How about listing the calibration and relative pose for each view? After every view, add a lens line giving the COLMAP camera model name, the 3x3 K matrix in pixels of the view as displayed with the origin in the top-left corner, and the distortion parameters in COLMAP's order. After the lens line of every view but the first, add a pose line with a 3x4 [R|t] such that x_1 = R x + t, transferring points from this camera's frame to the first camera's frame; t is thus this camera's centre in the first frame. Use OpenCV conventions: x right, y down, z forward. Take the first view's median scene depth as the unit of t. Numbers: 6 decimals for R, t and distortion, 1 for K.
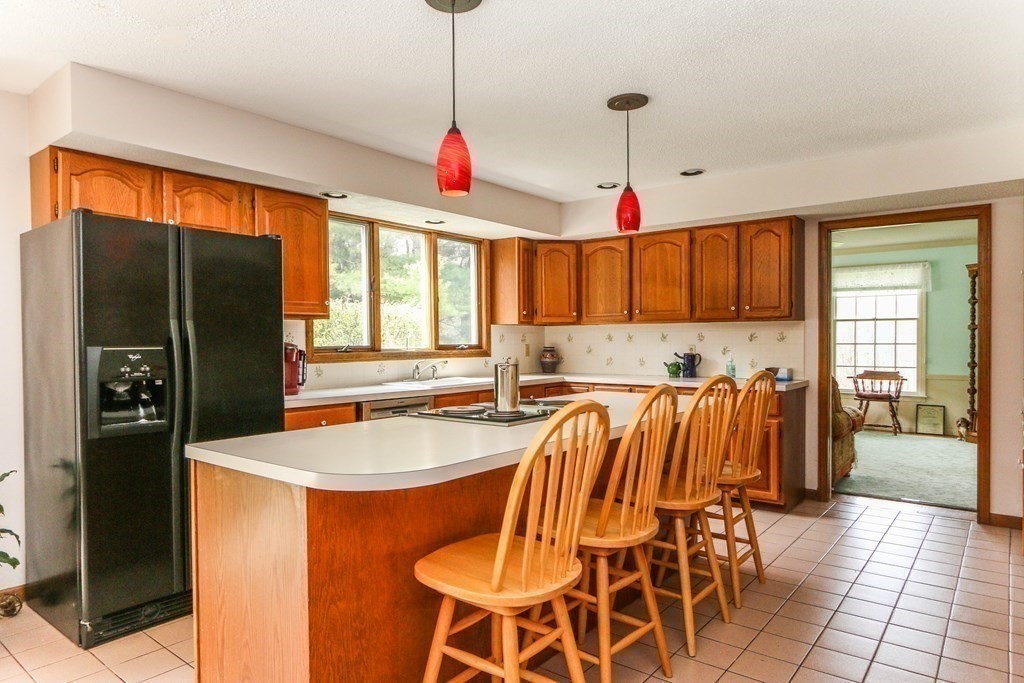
lens RADIAL K [[629.6, 0, 507.8], [0, 629.6, 346.7], [0, 0, 1]] dist [-0.003844, 0.000903]
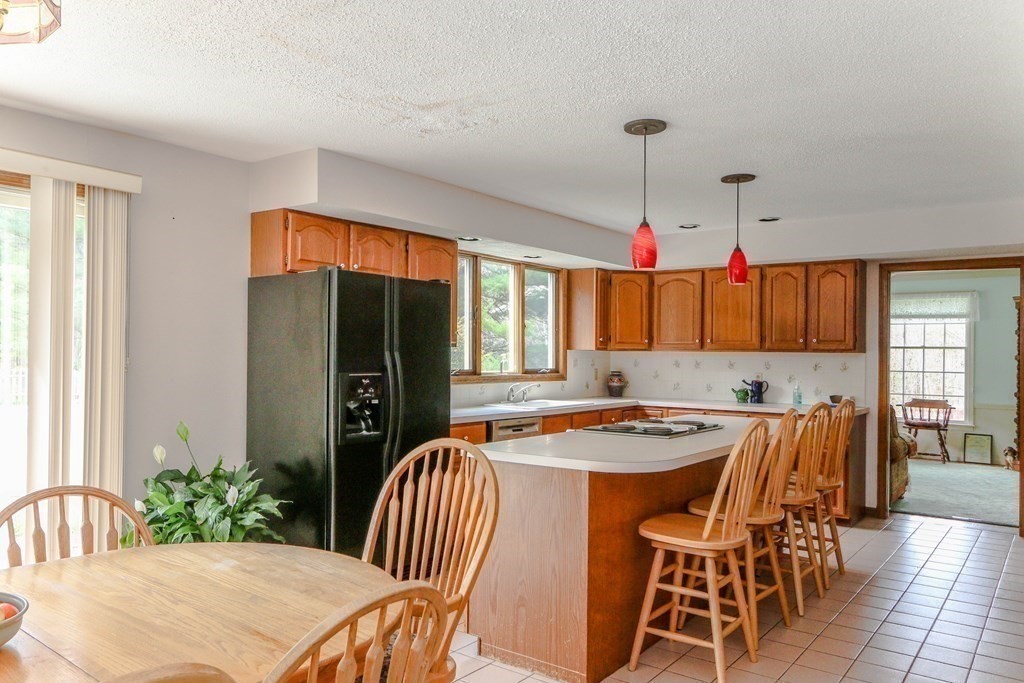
lens RADIAL K [[751.7, 0, 512.5], [0, 751.7, 346.4], [0, 0, 1]] dist [0.005133, 0.007390]
pose [[0.999082, 0.017704, 0.039011, -0.191342], [-0.016866, 0.999622, -0.021720, -0.013934], [-0.039381, 0.021042, 0.999003, -0.281682]]
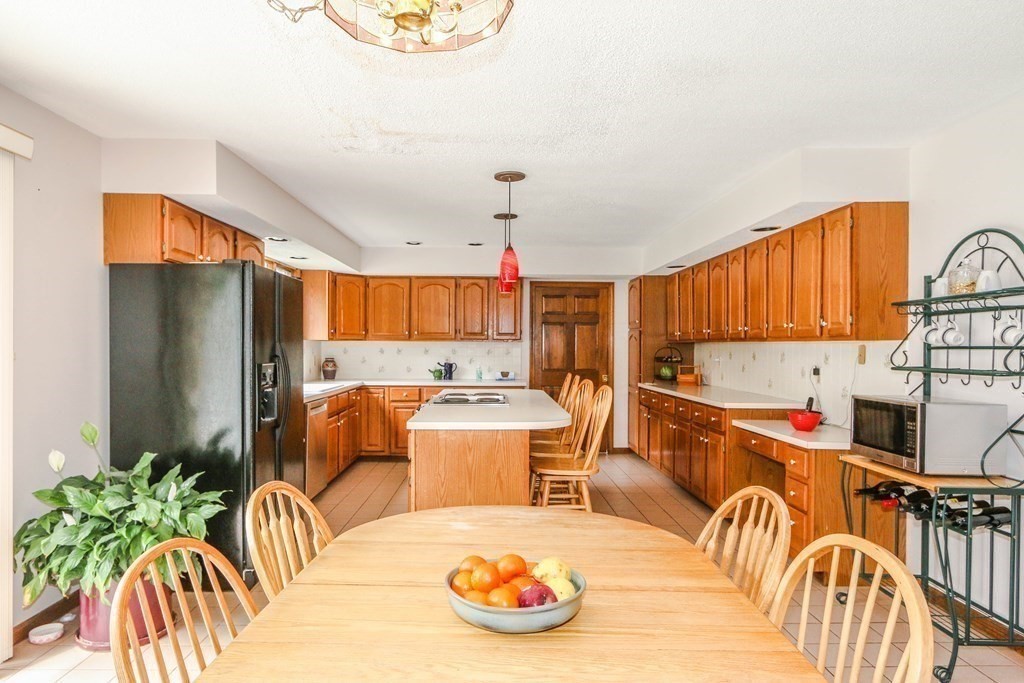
lens RADIAL K [[629.6, 0, 506.5], [0, 629.6, 346.6], [0, 0, 1]] dist [-0.003844, 0.000903]
pose [[0.764764, 0.008792, 0.644251, -0.572383], [-0.002170, 0.999936, -0.011071, -0.011480], [-0.644307, 0.007068, 0.764734, -0.190720]]
